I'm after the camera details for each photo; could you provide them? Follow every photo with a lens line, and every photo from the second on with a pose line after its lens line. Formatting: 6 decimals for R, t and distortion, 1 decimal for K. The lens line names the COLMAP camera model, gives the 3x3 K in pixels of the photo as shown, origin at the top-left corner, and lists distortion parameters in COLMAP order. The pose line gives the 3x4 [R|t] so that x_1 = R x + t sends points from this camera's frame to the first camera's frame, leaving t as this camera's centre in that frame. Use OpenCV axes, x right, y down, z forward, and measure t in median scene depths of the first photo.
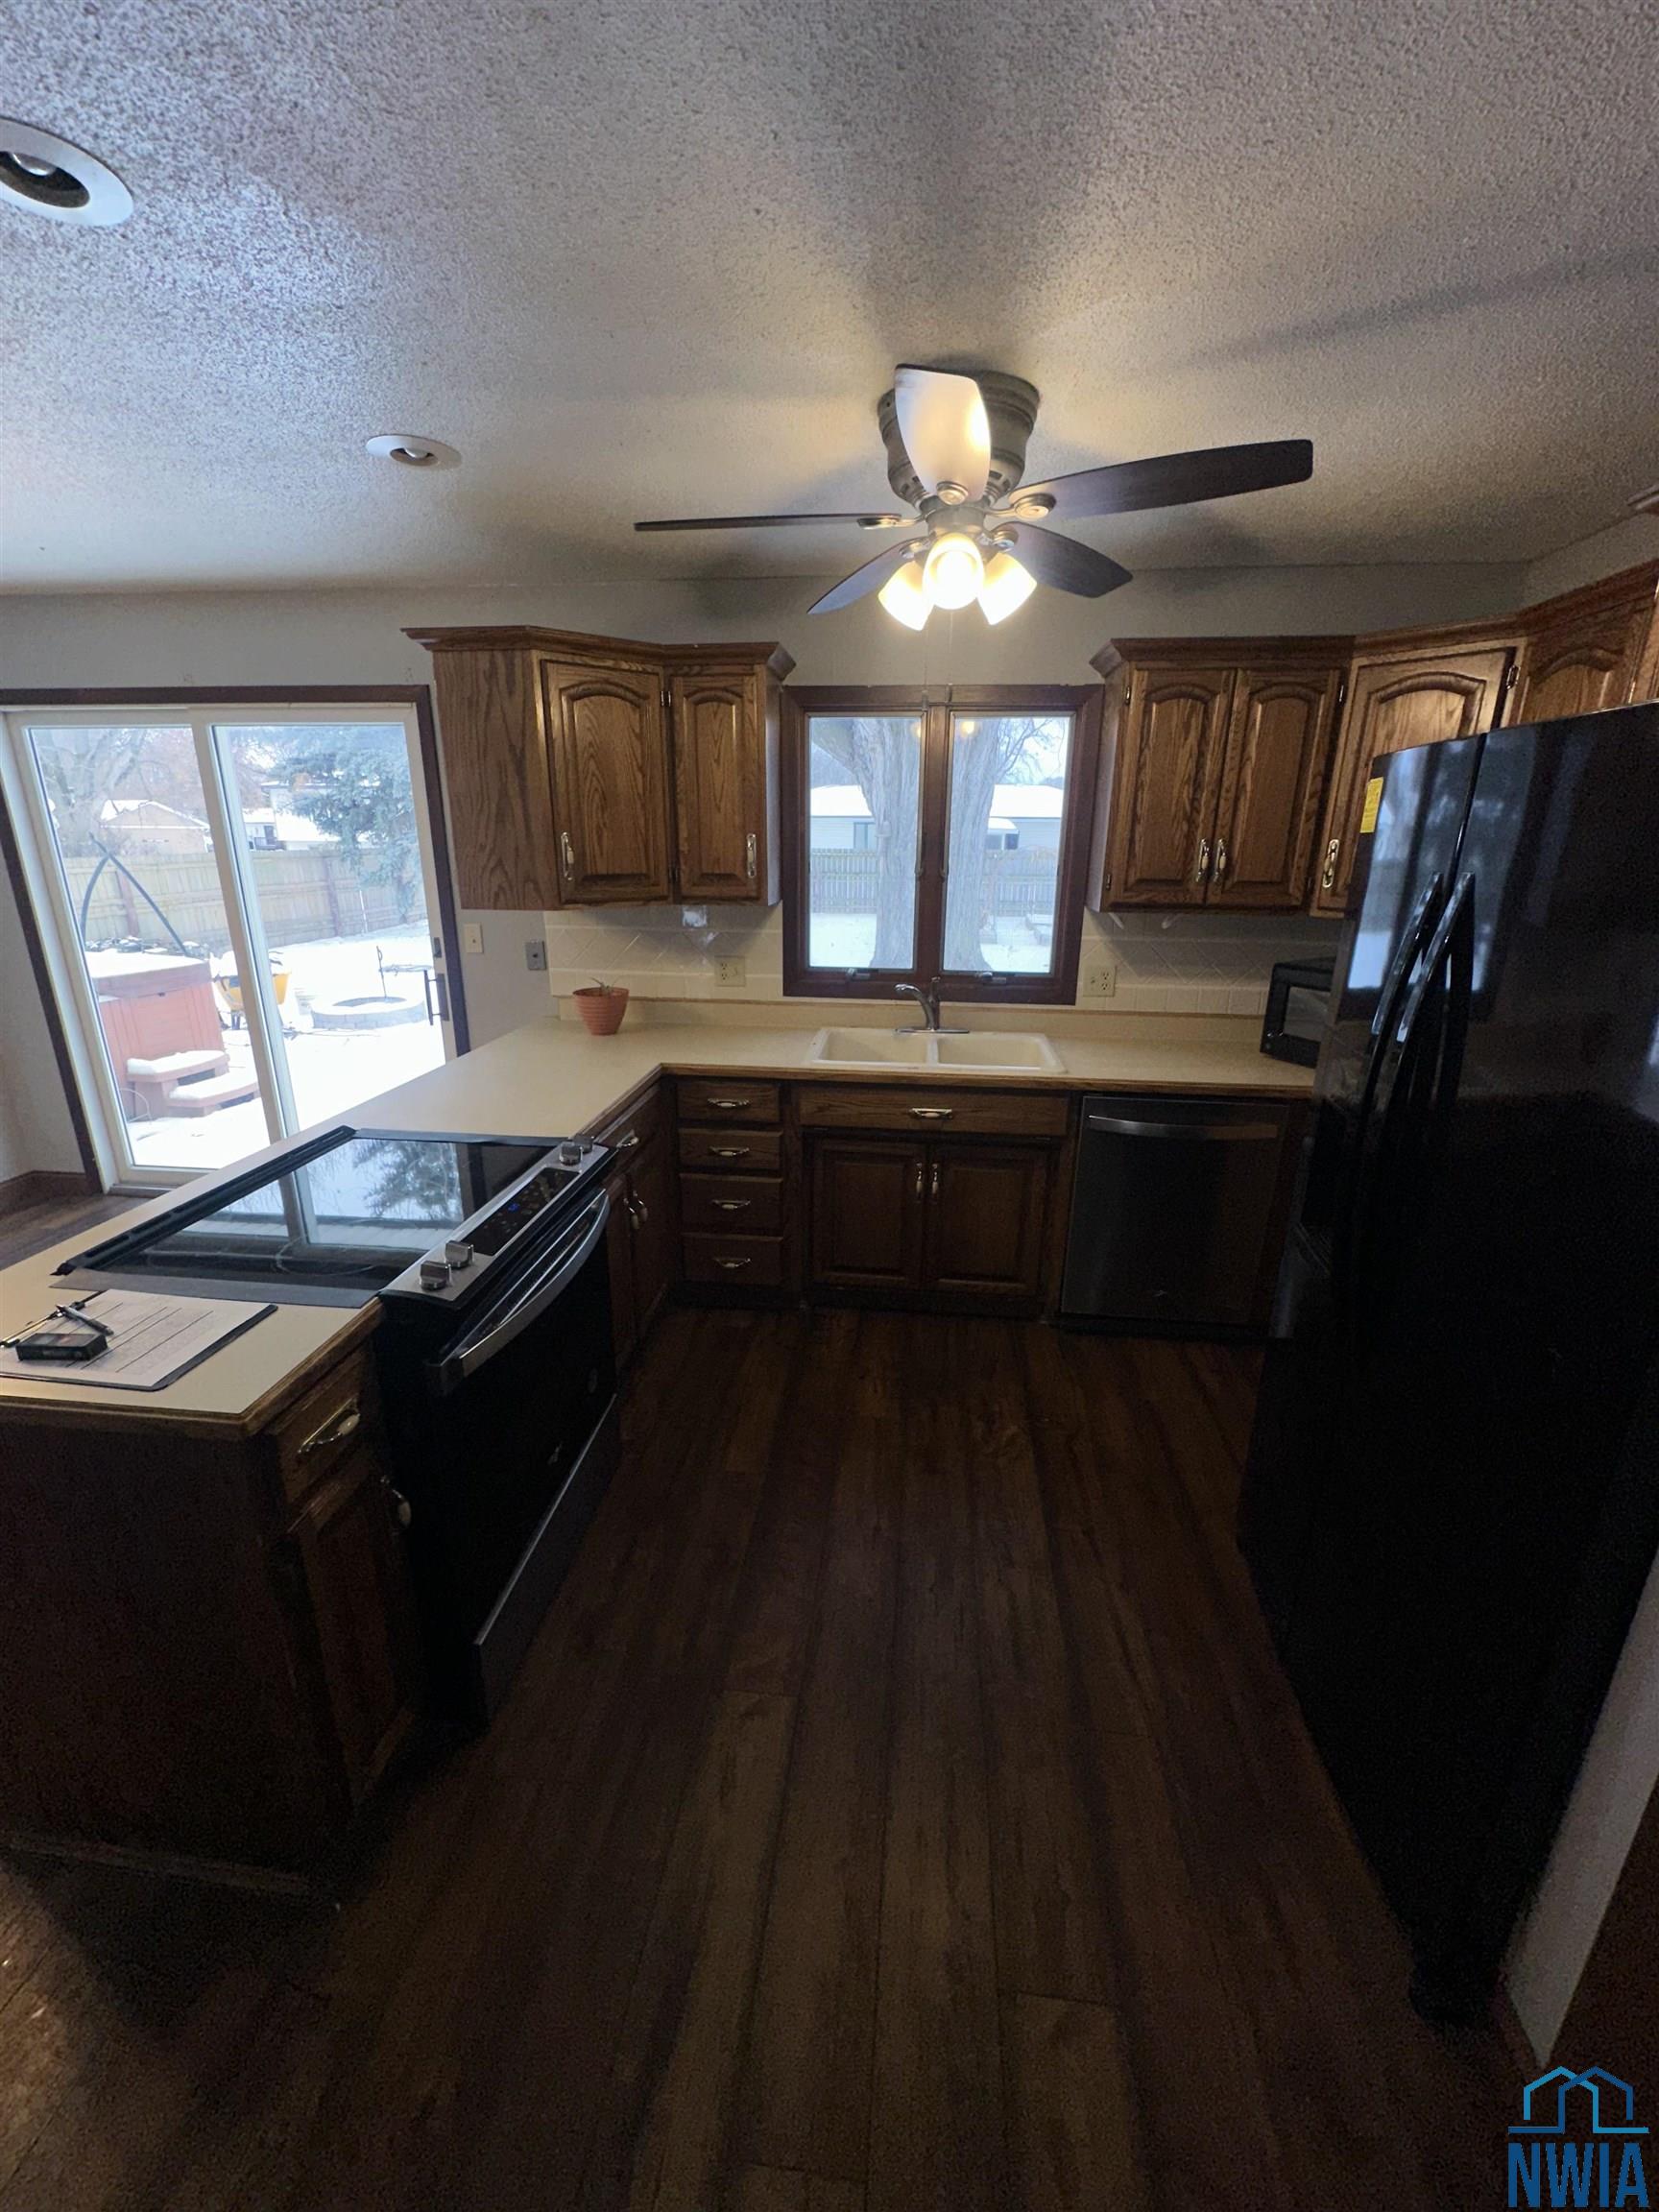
lens RADIAL K [[882.3, 0, 823.3], [0, 882.3, 1106.7], [0, 0, 1]] dist [0.000991, -0.001117]
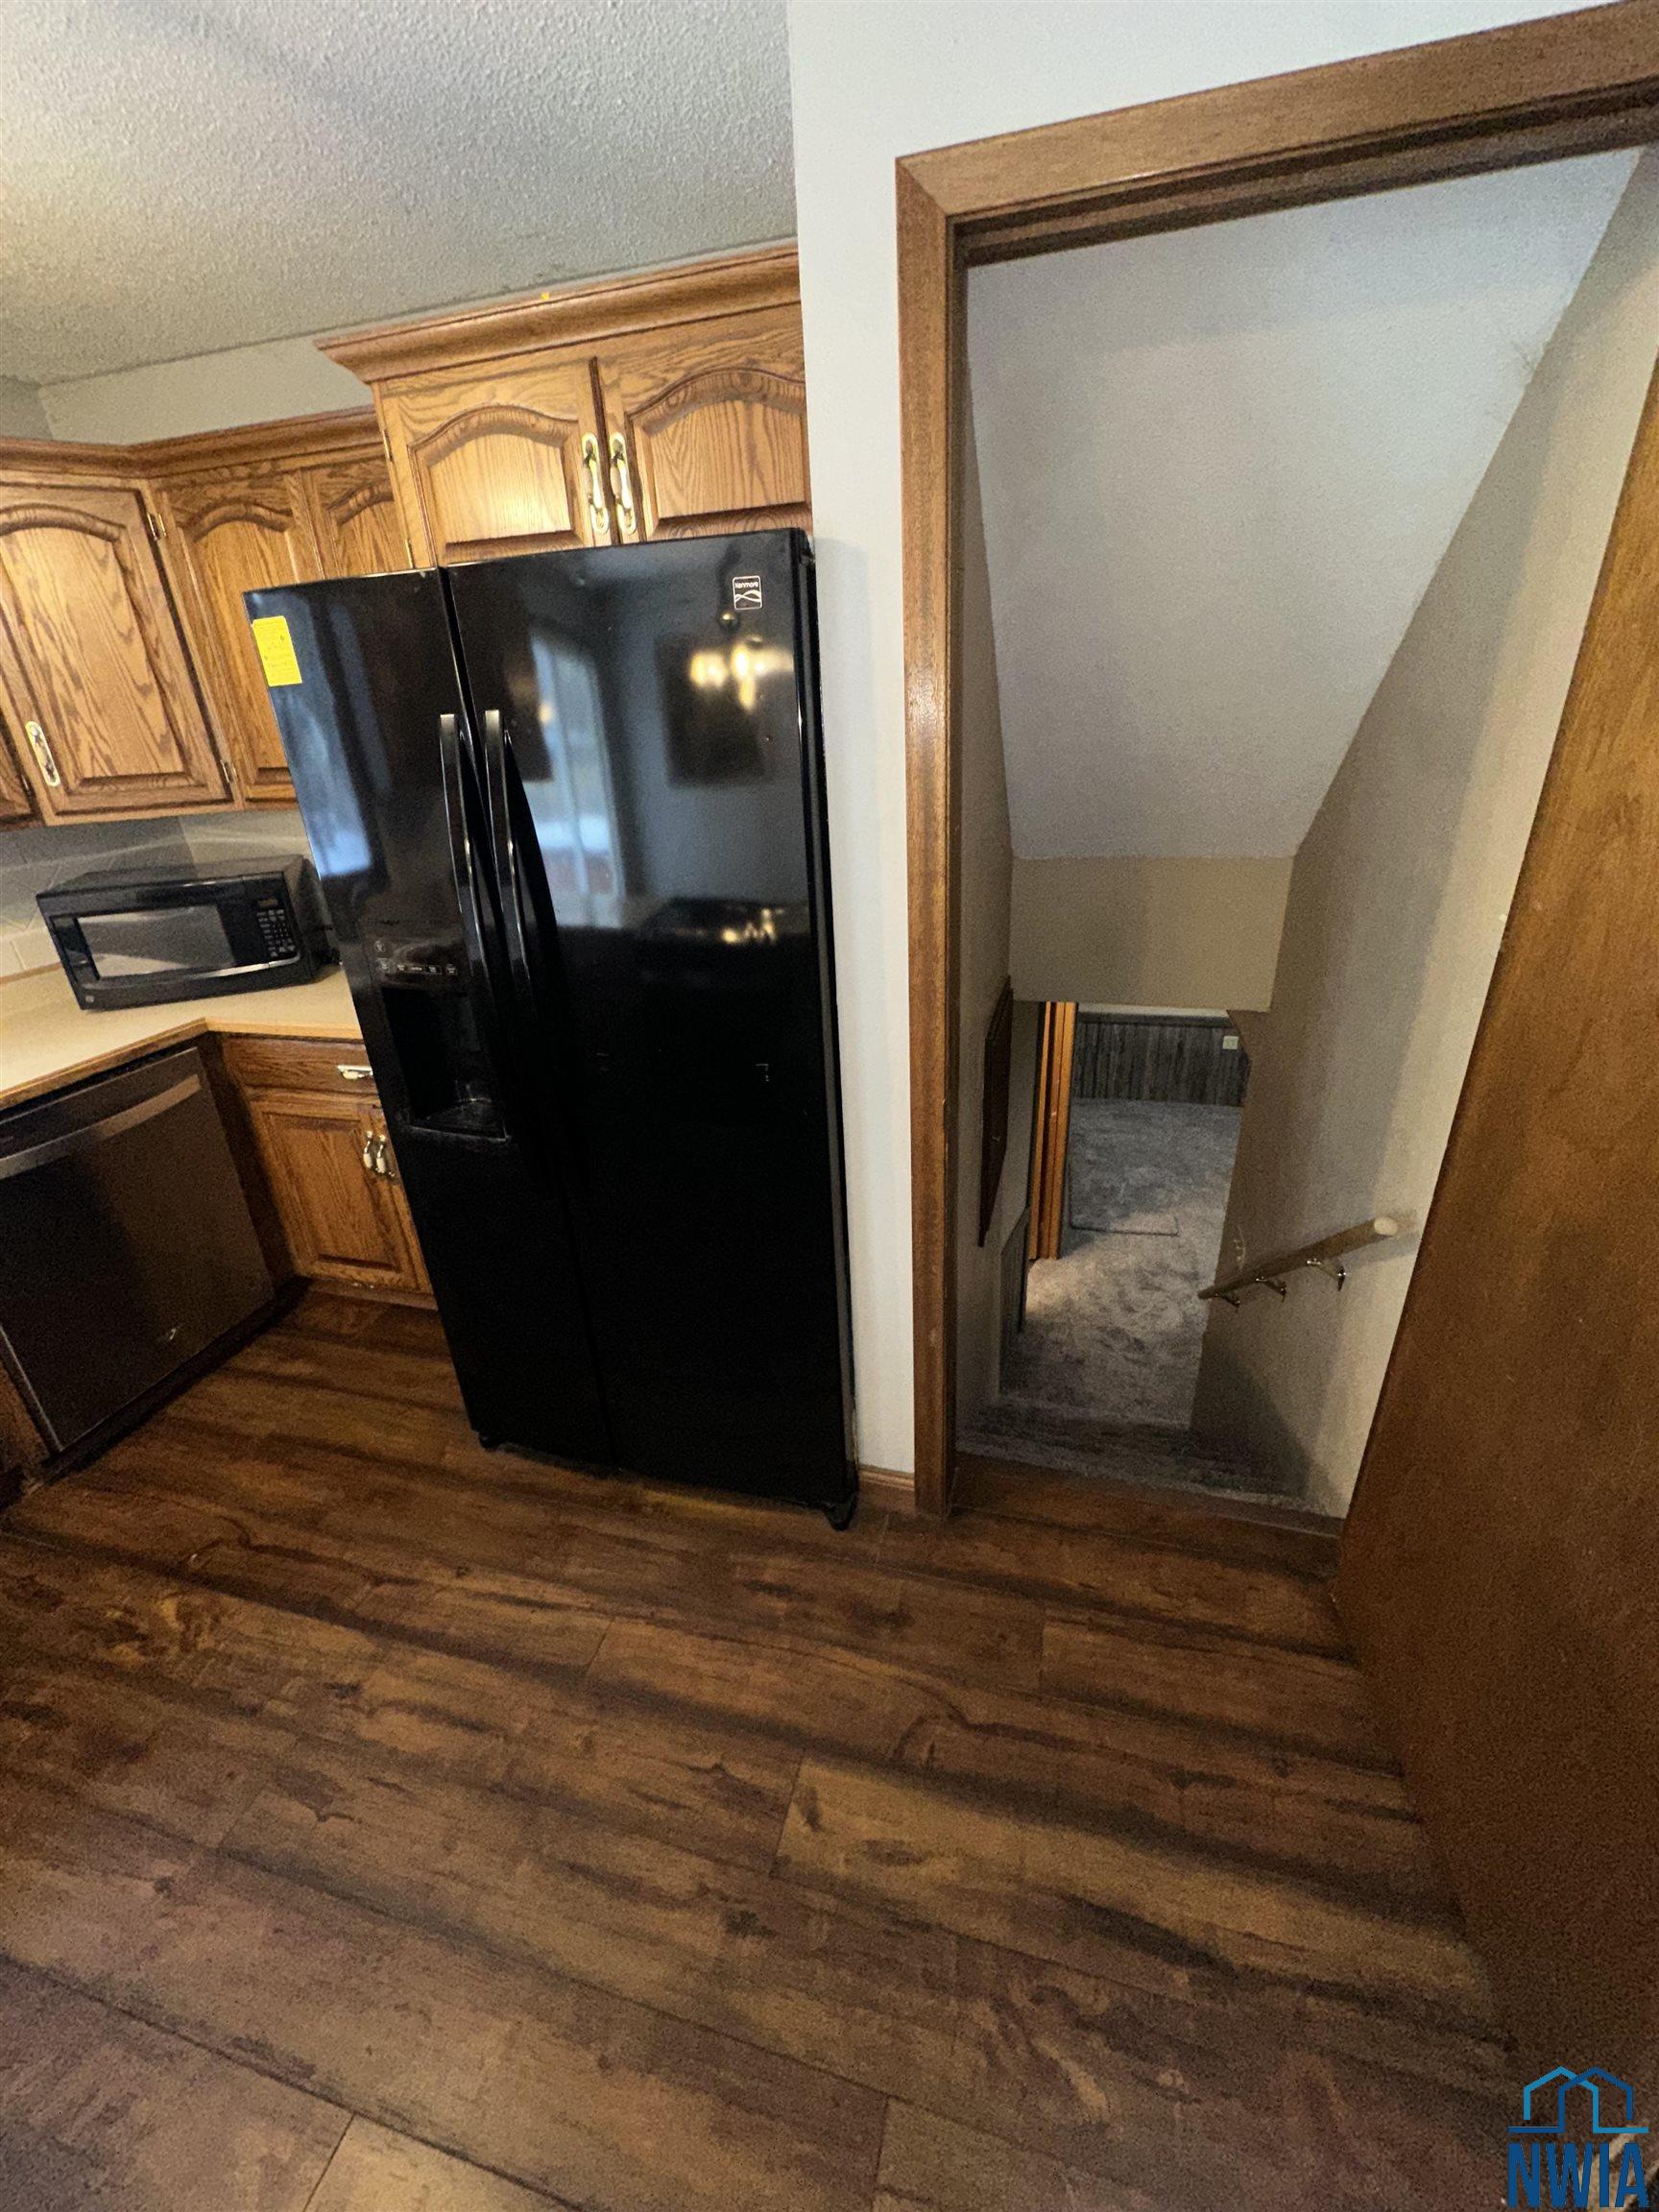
lens RADIAL K [[882.3, 0, 835.5], [0, 882.3, 1108.6], [0, 0, 1]] dist [0.000991, -0.001117]
pose [[0.146130, -0.421801, 0.894835, -0.160765], [0.334768, 0.872263, 0.356492, -0.046698], [-0.930901, 0.247468, 0.268669, 0.222877]]
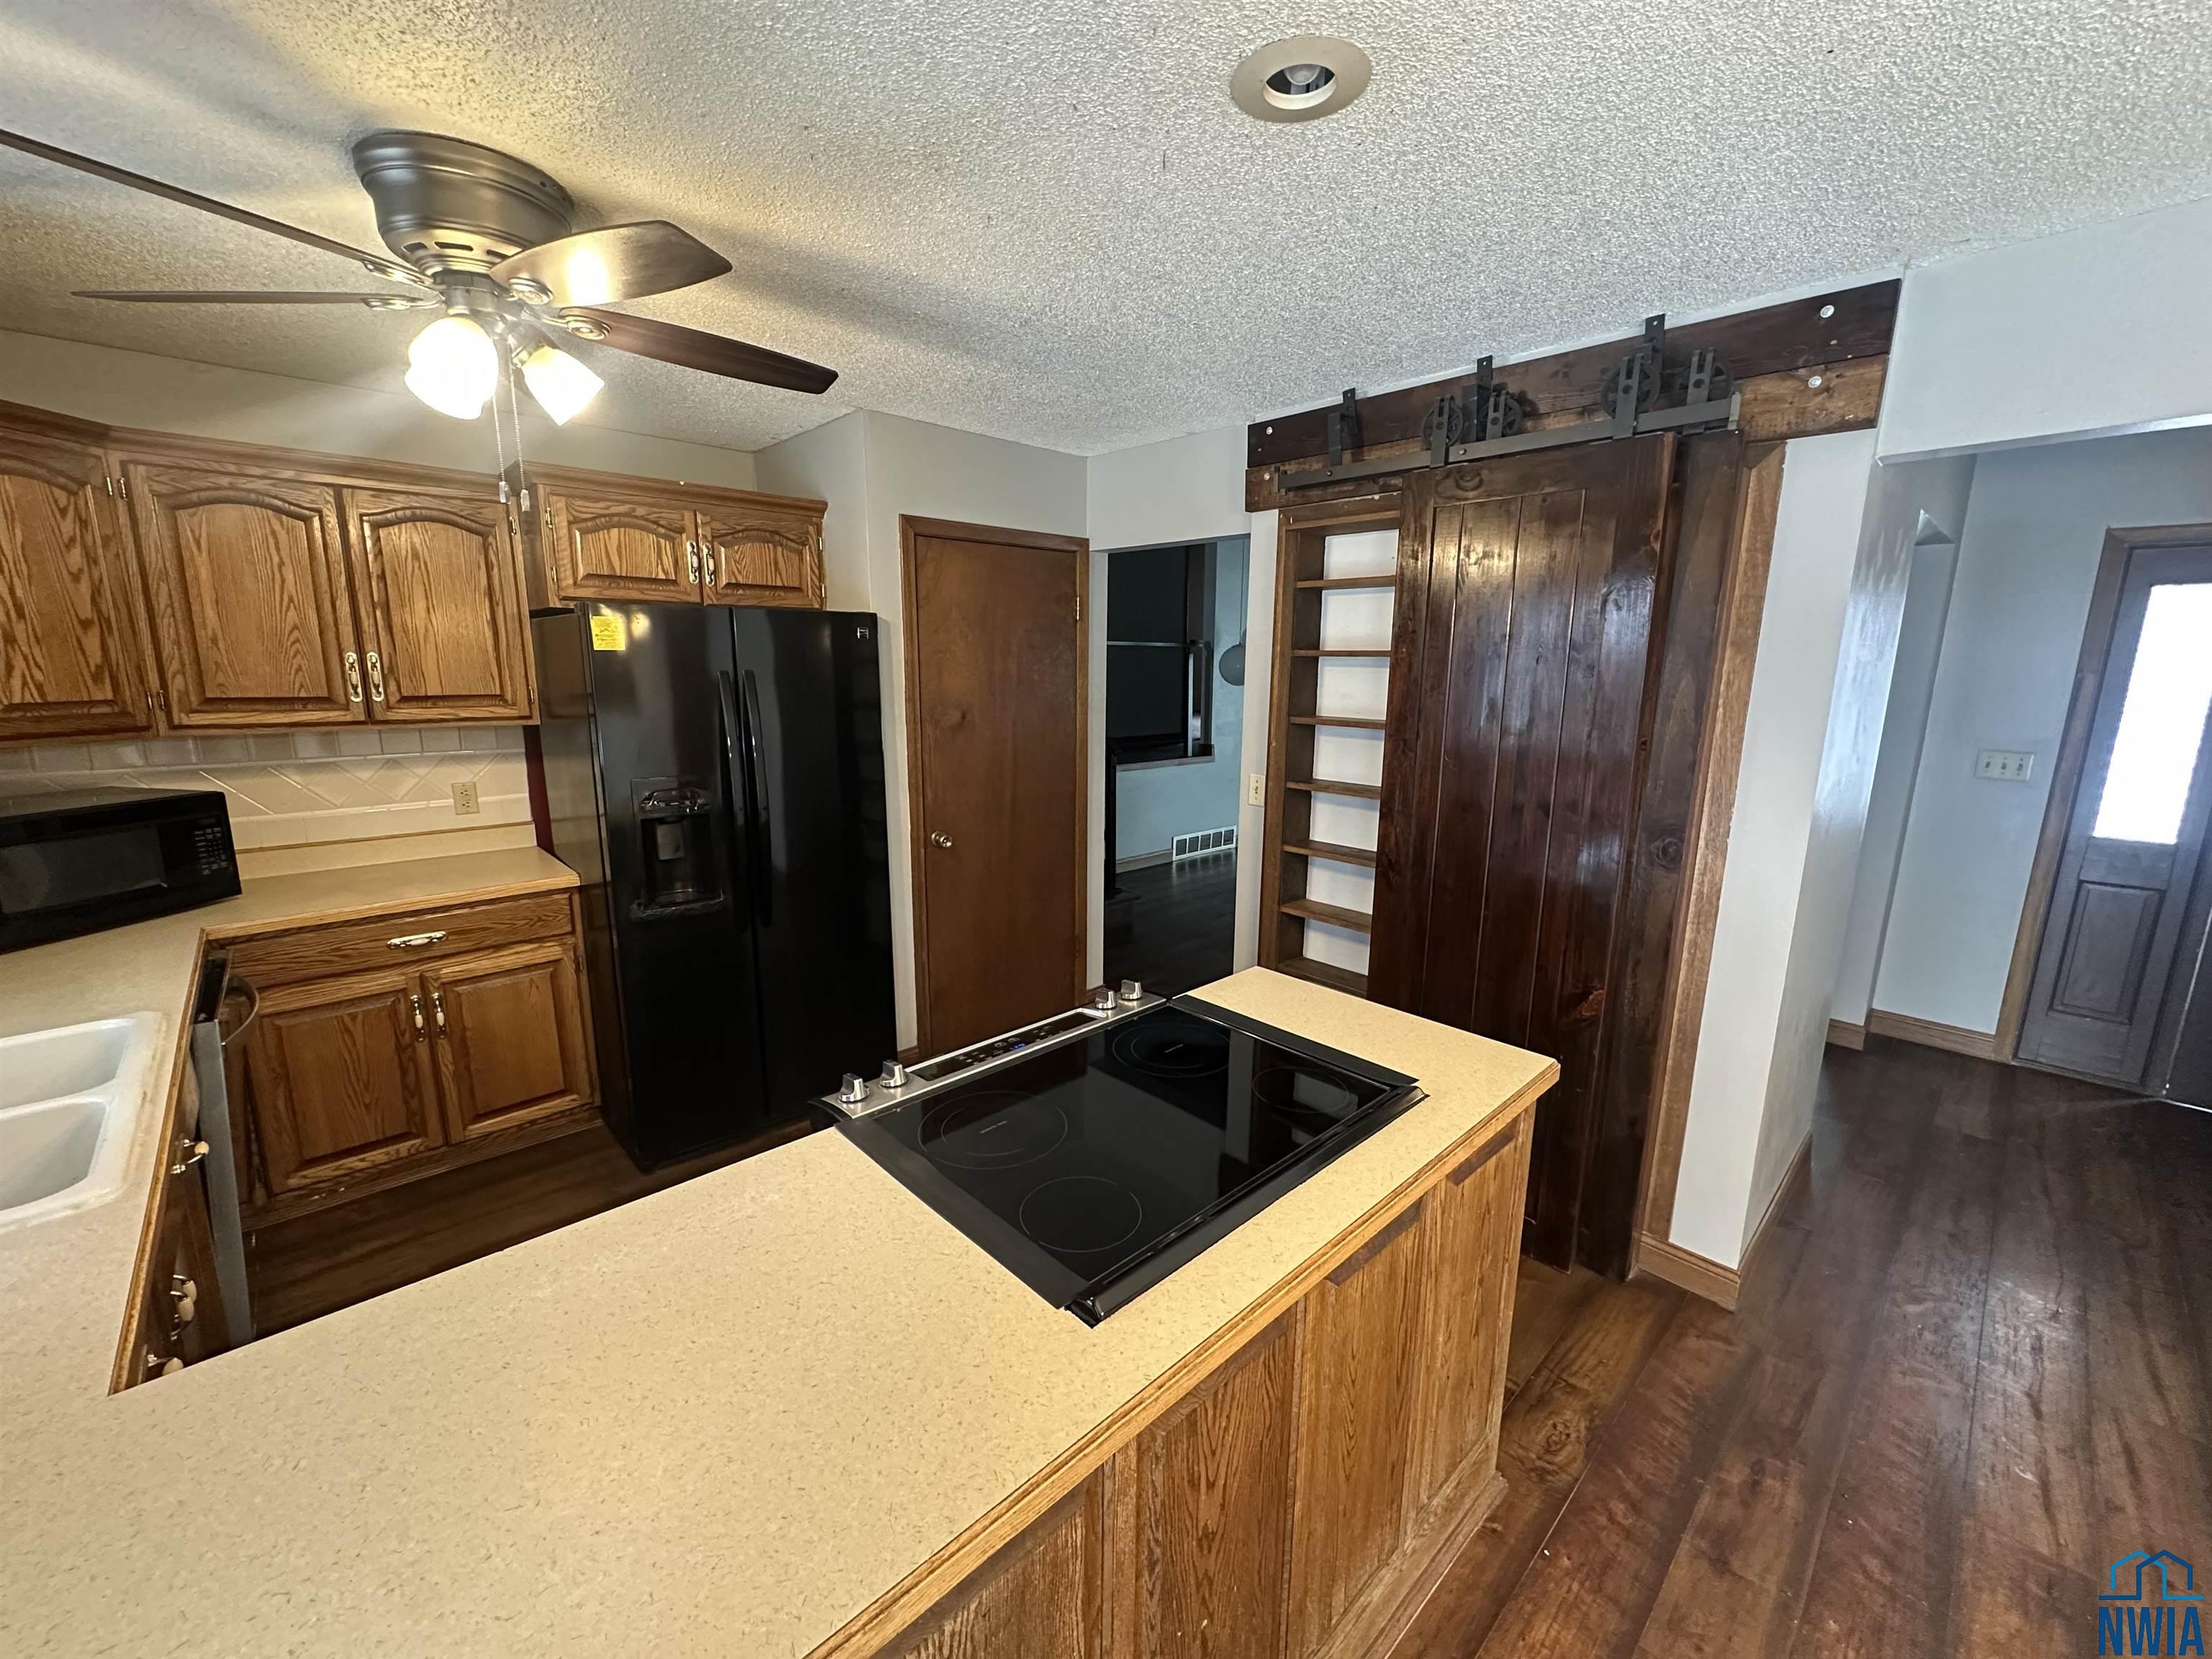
lens RADIAL K [[882.3, 0, 1105.6], [0, 882.3, 837.3], [0, 0, 1]] dist [0.000991, -0.001117]
pose [[-0.768765, -0.139788, 0.624067, -0.662247], [0.171062, 0.895318, 0.411271, -0.311545], [-0.616230, 0.422925, -0.664376, 1.006466]]
